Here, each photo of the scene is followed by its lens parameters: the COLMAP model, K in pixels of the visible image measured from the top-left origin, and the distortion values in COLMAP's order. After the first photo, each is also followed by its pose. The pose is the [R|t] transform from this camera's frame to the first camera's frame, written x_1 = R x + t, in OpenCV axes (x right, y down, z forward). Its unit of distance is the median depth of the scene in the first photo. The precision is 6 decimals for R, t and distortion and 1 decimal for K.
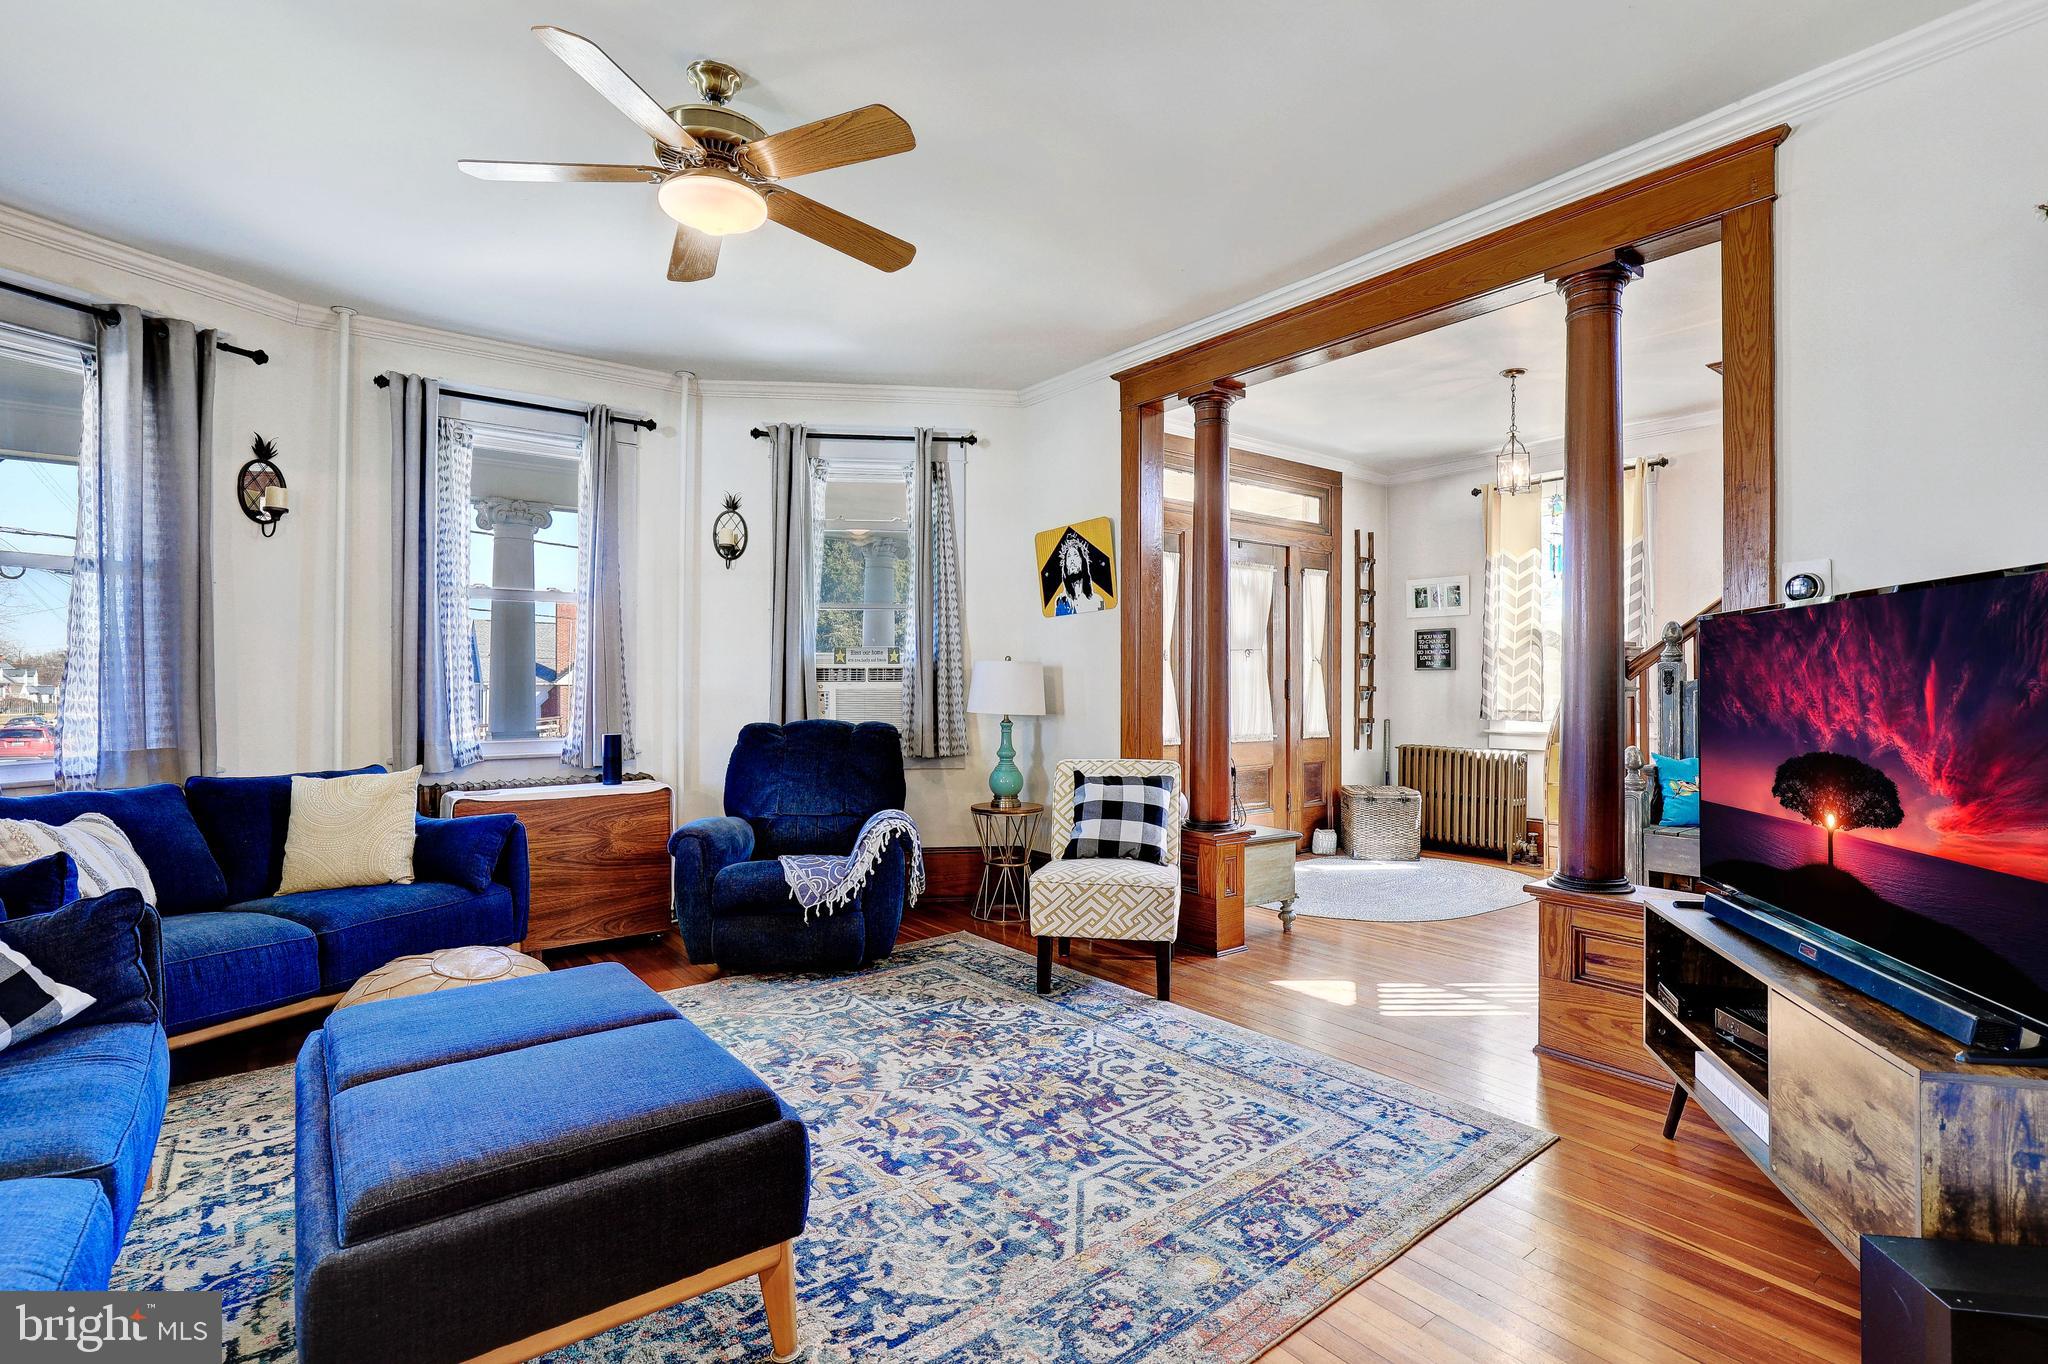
lens RADIAL K [[953.7, 0, 1057.0], [0, 953.7, 700.0], [0, 0, 1]] dist [-0.015728, 0.006839]
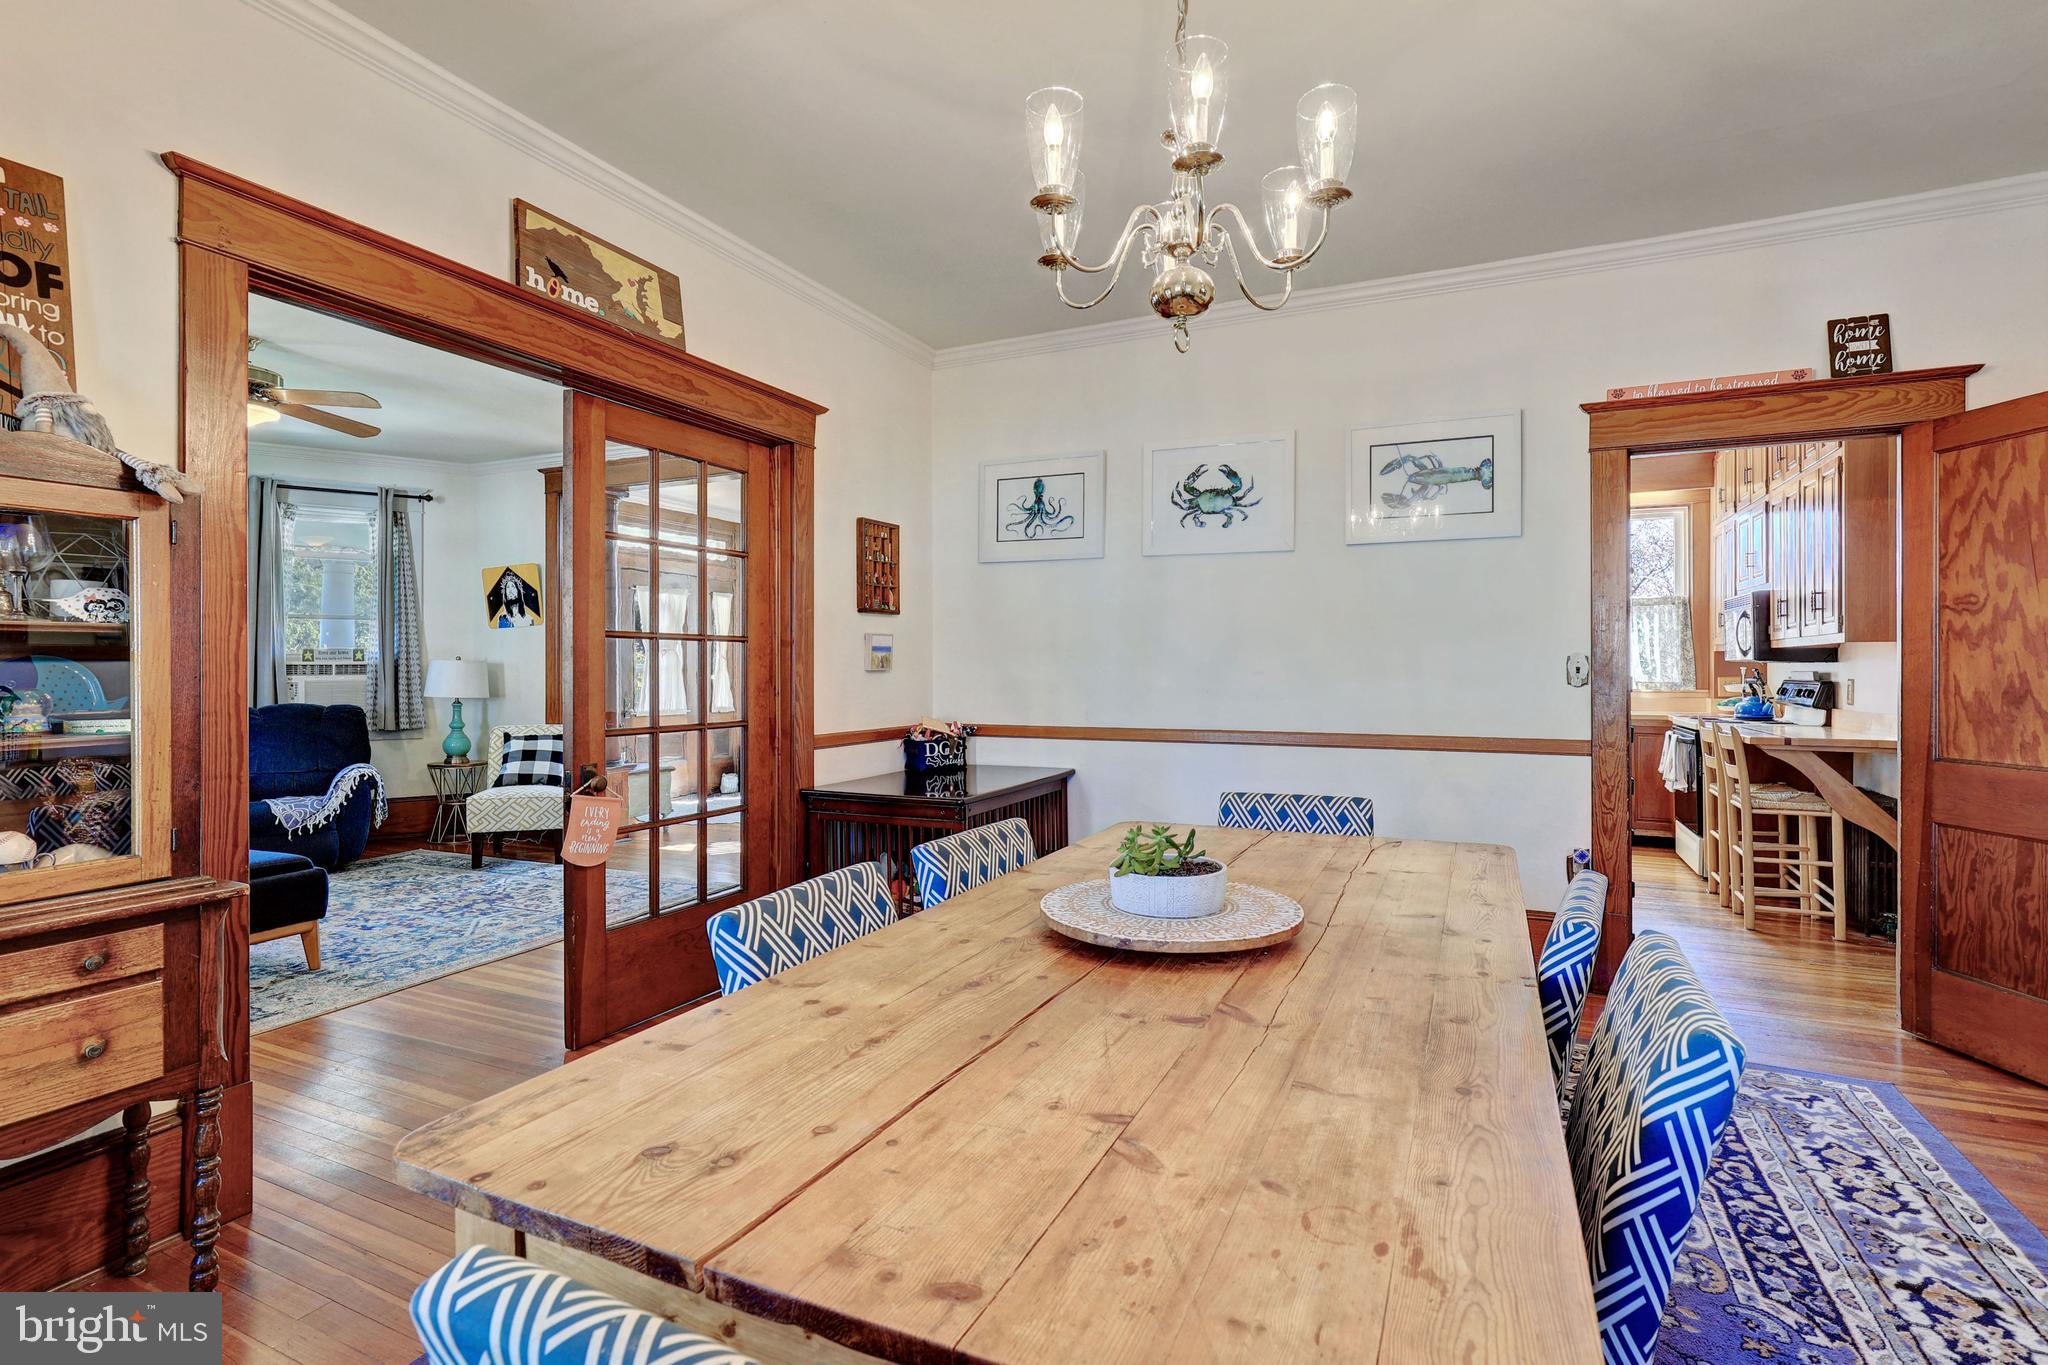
lens RADIAL K [[953.7, 0, 1066.8], [0, 953.7, 673.0], [0, 0, 1]] dist [-0.015728, 0.006839]
pose [[0.884548, -0.003143, 0.466439, 0.116006], [0.009523, 0.999891, -0.011323, 0.003820], [-0.466353, 0.014457, 0.884481, -0.850209]]
